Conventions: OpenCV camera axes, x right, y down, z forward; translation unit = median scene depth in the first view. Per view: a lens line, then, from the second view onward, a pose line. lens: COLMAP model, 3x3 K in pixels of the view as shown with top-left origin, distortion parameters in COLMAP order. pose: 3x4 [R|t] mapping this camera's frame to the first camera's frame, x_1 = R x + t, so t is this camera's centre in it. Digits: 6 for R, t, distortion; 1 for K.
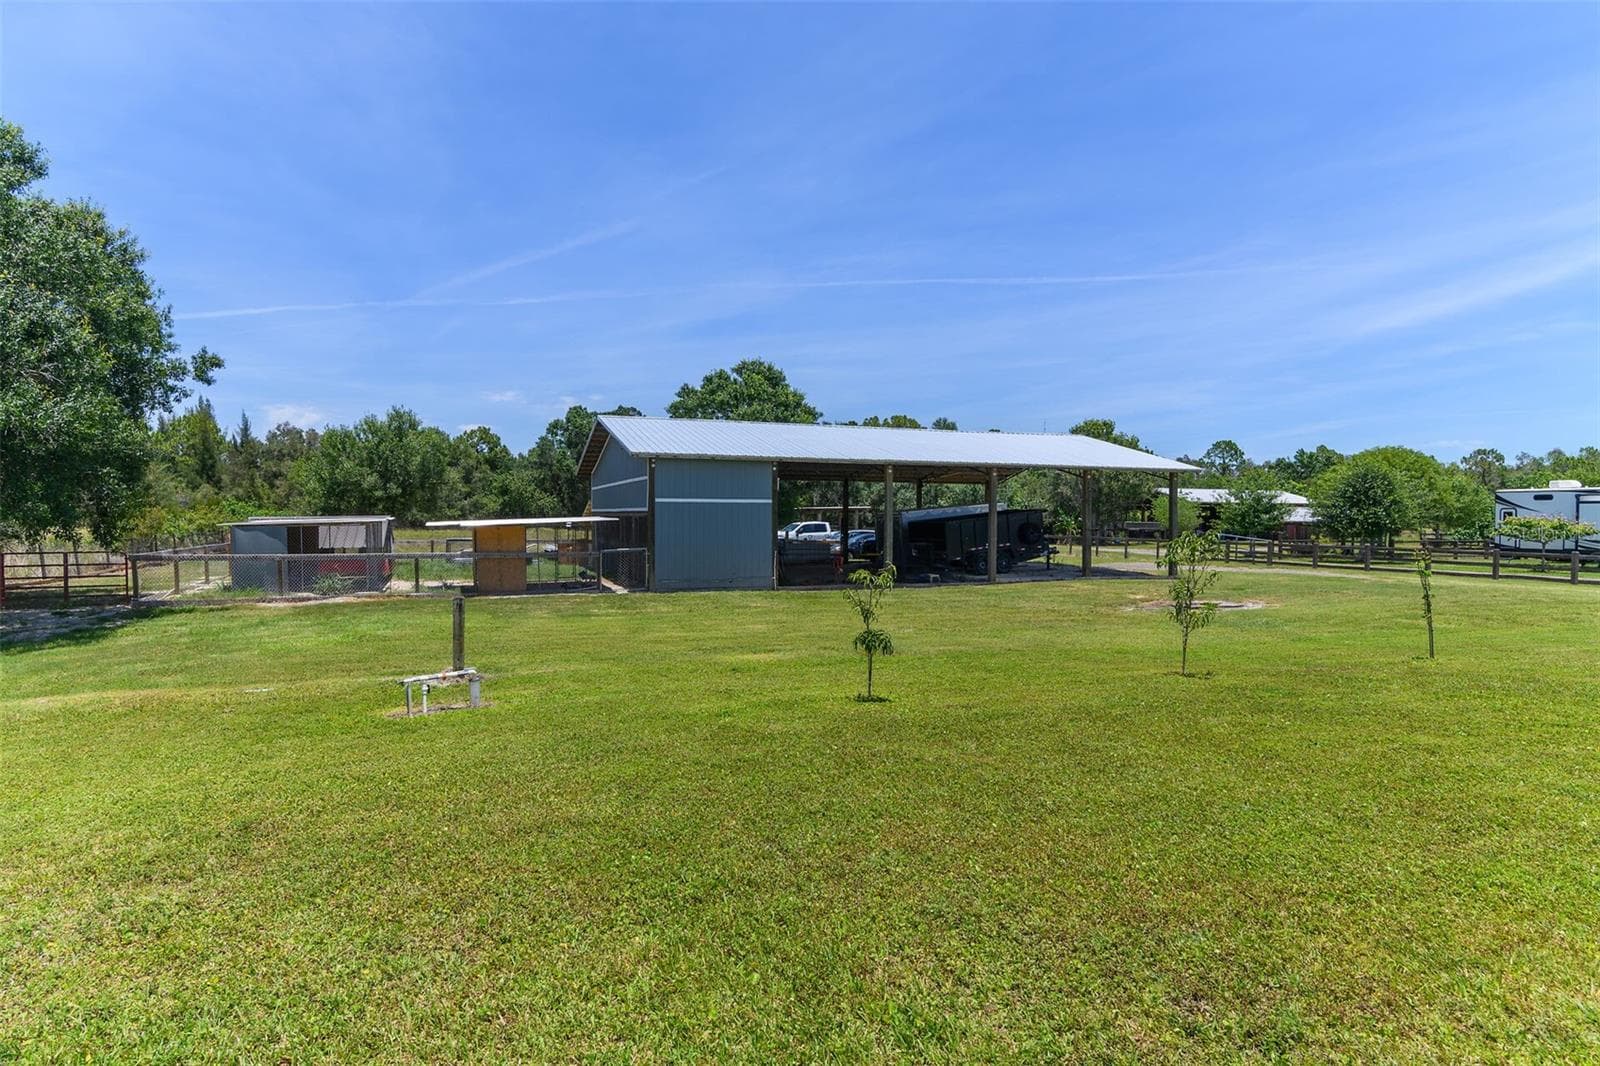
lens RADIAL K [[952.1, 0, 800.0], [0, 952.1, 533.0], [0, 0, 1]] dist [0.002204, 0.001669]
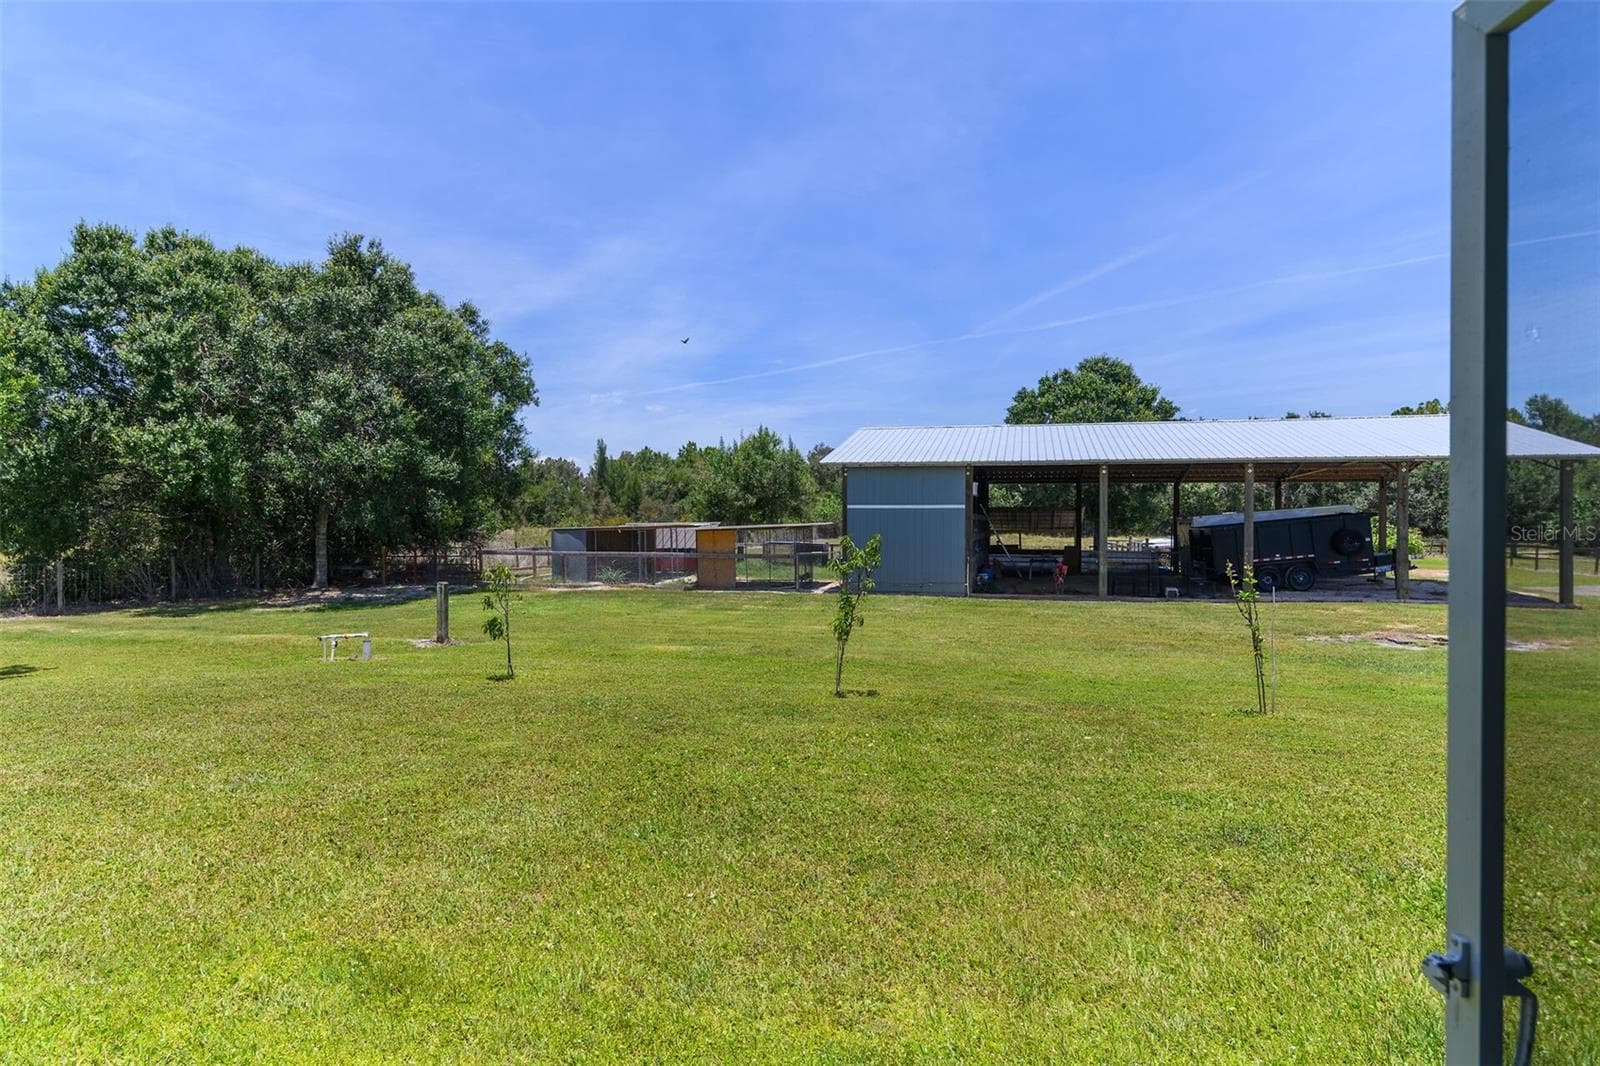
lens RADIAL K [[952.1, 0, 800.0], [0, 952.1, 533.0], [0, 0, 1]] dist [0.002204, 0.001669]
pose [[0.828764, 0.004208, -0.559582, 0.290513], [-0.008548, 0.999950, -0.005141, 0.000425], [0.559532, 0.009044, 0.828759, 0.066945]]
